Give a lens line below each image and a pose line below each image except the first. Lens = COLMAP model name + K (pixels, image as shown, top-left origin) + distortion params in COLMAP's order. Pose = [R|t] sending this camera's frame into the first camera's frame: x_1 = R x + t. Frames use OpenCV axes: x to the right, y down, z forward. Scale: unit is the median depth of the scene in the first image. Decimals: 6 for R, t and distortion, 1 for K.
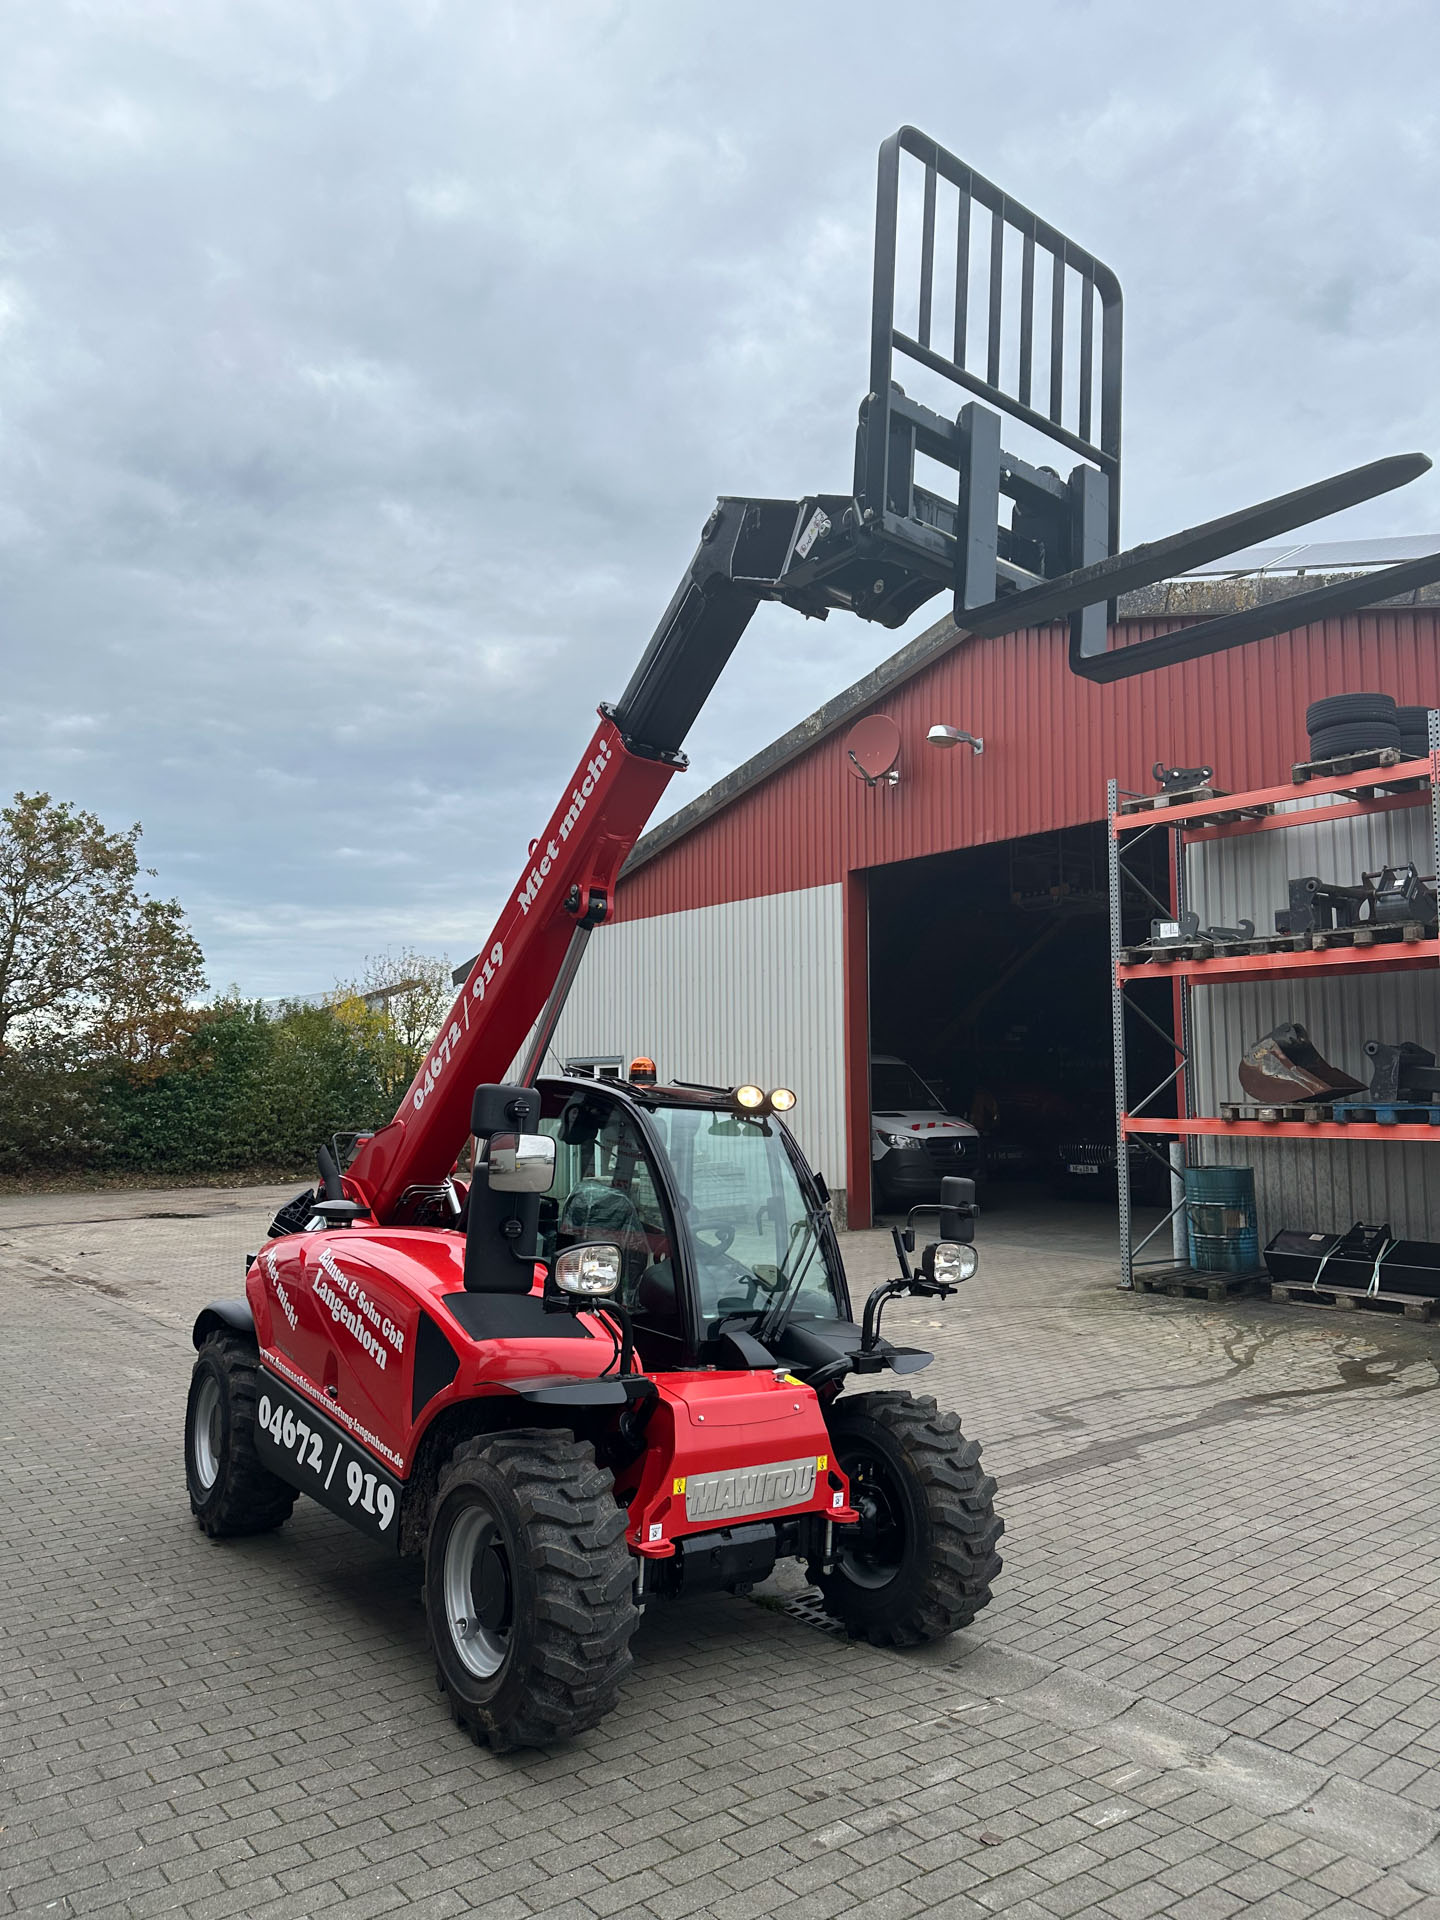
lens RADIAL K [[1357.3, 0, 696.4], [0, 1357.3, 981.4], [0, 0, 1]] dist [-0.002553, -0.000383]
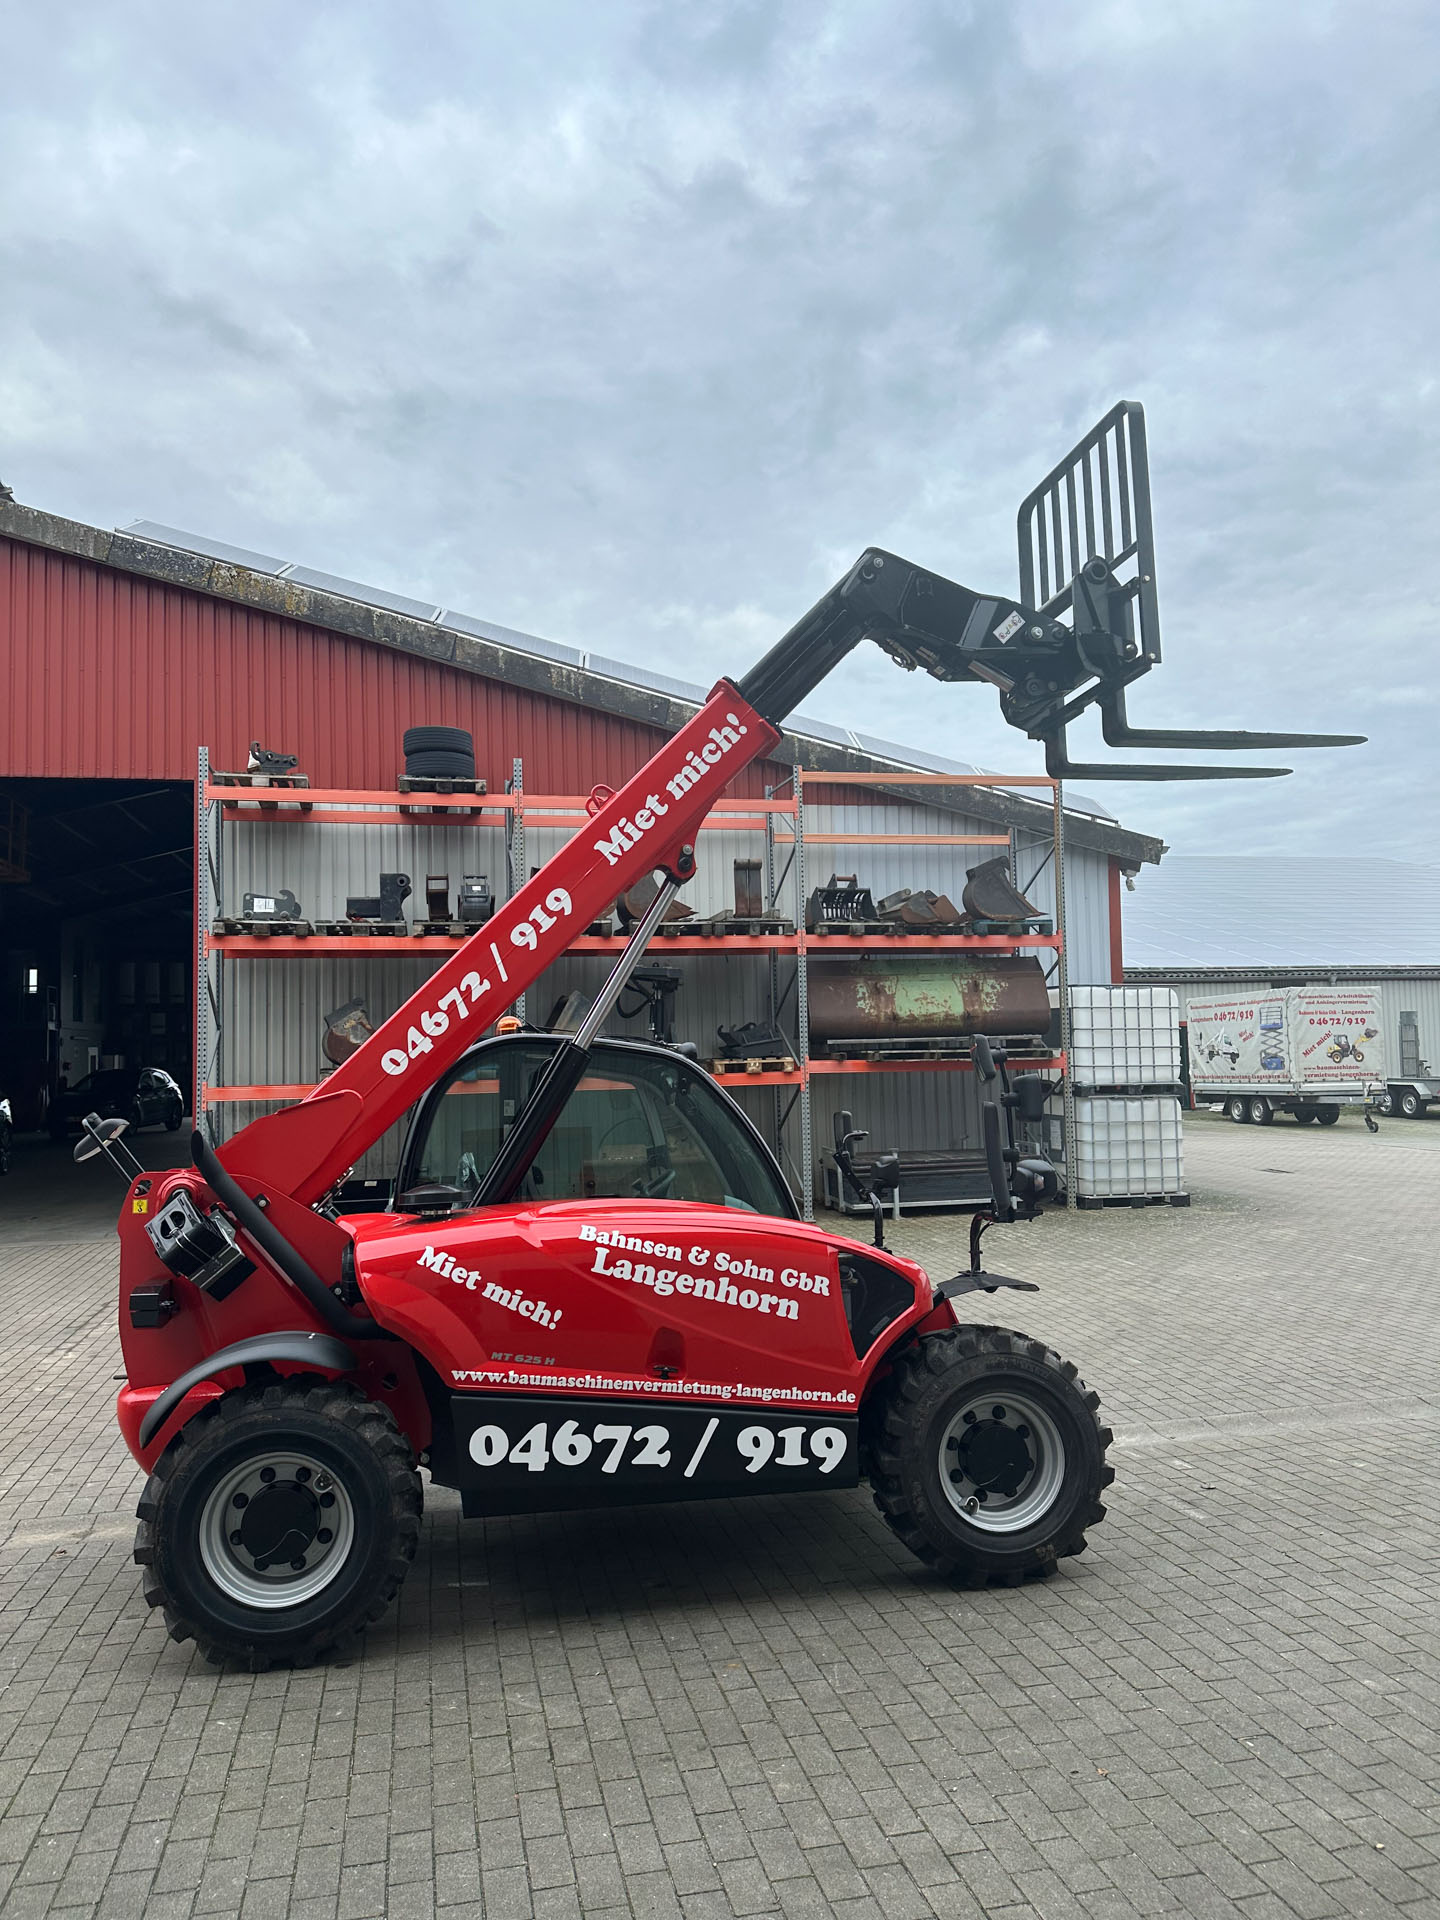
lens RADIAL K [[1362.0, 0, 699.1], [0, 1362.0, 963.6], [0, 0, 1]] dist [0.030681, -0.045347]
pose [[0.439115, 0.047217, 0.897189, -1.155536], [-0.048200, 0.998418, -0.028953, 0.055338], [-0.897137, -0.030531, 0.440697, 0.615973]]
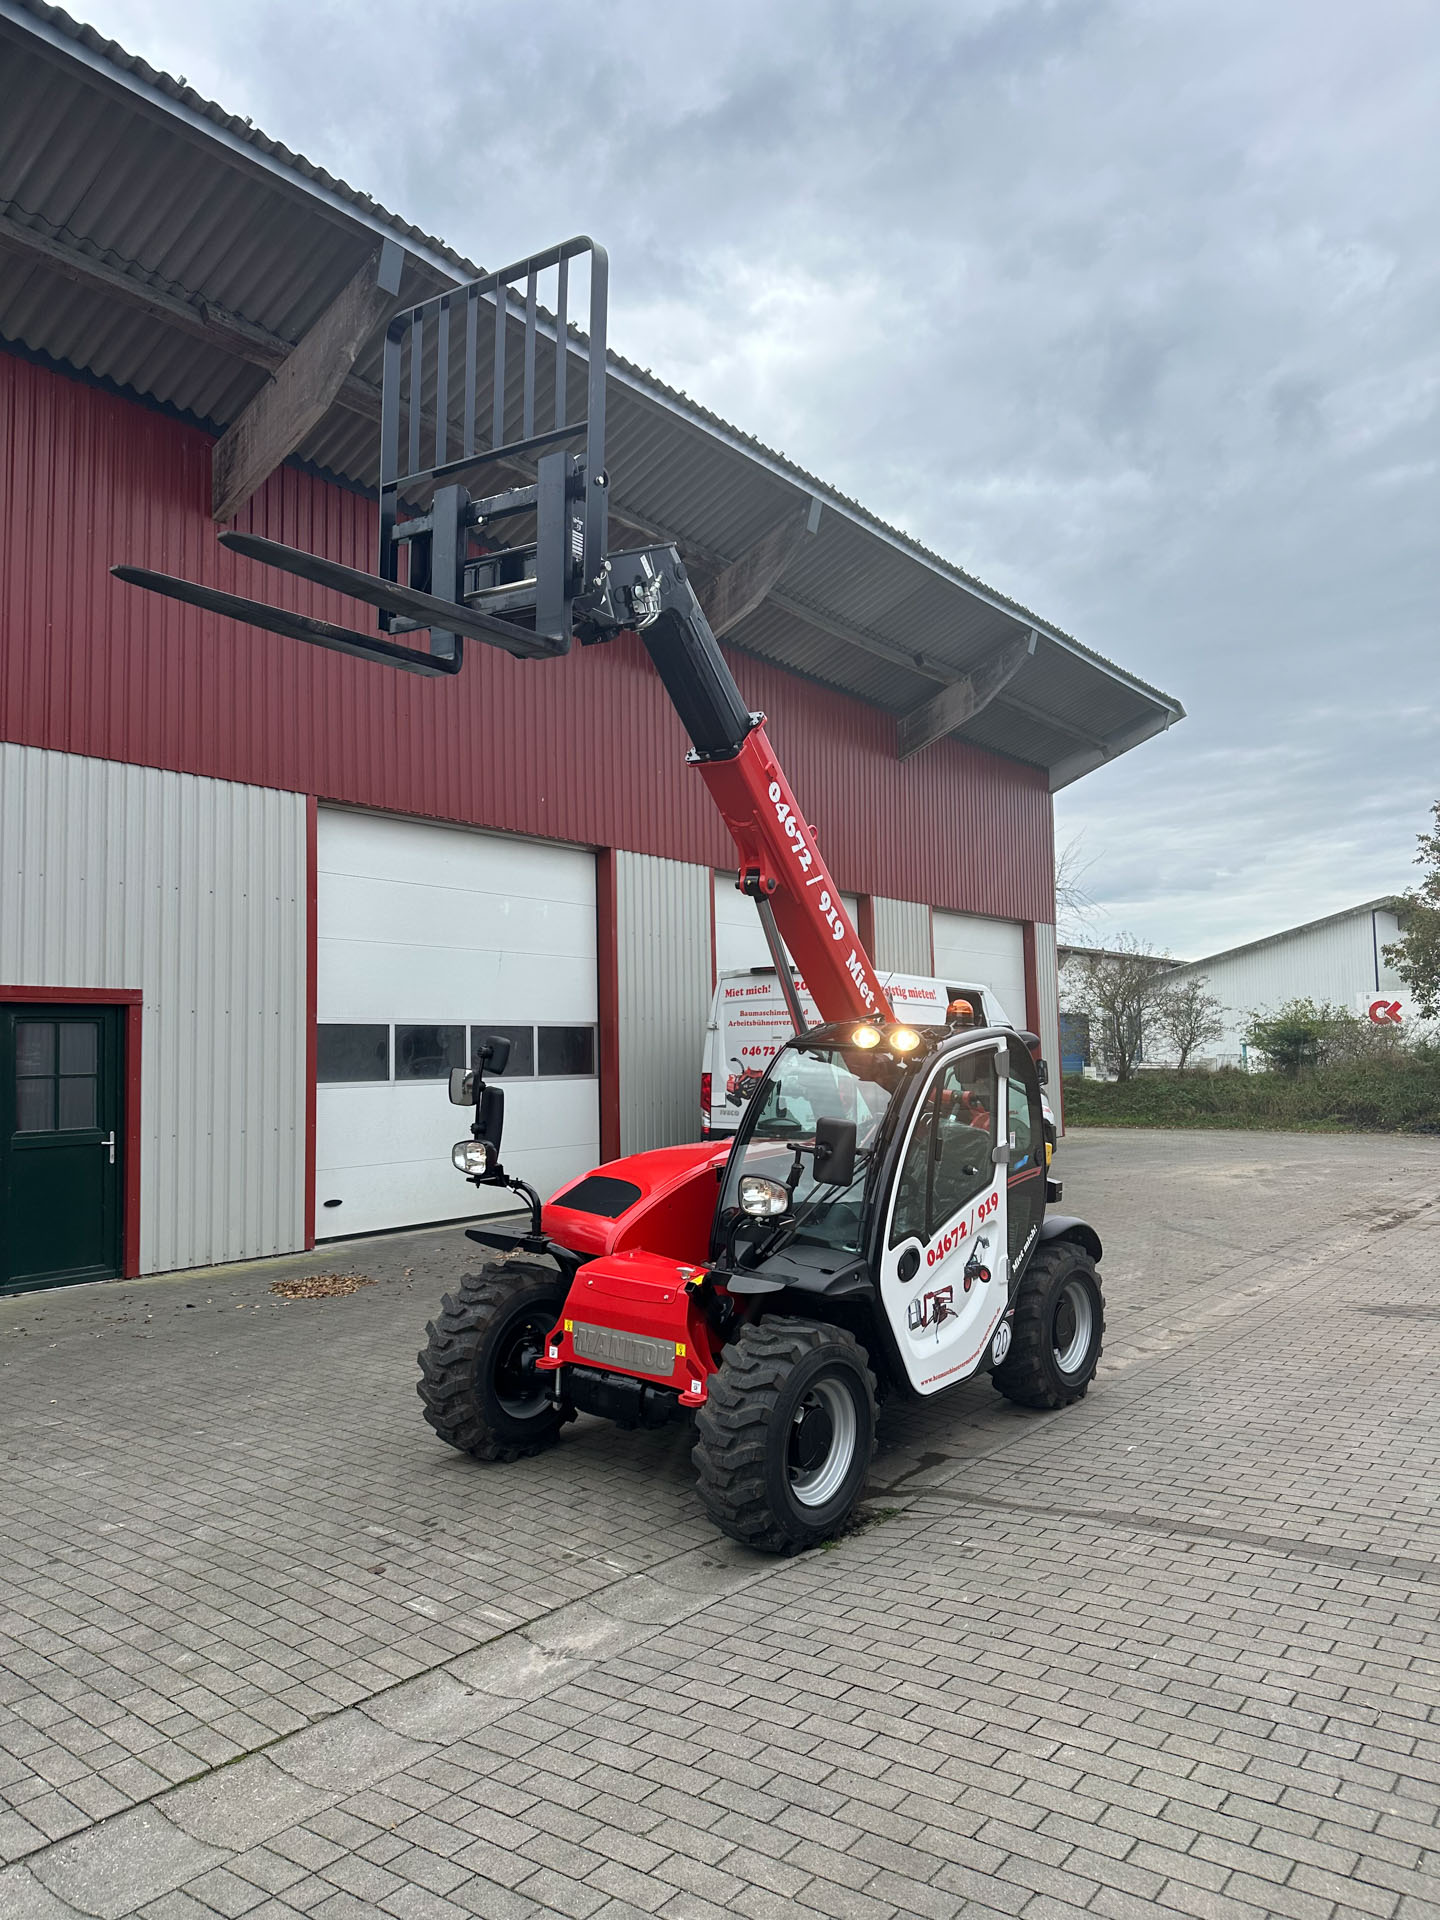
lens RADIAL K [[1355.4, 0, 727.9], [0, 1355.4, 961.4], [0, 0, 1]] dist [0.021027, -0.028287]
pose [[0.257420, -0.072335, -0.963588, 1.249046], [0.095965, 0.994178, -0.048995, 0.082745], [0.961522, -0.079859, 0.262863, 0.753778]]
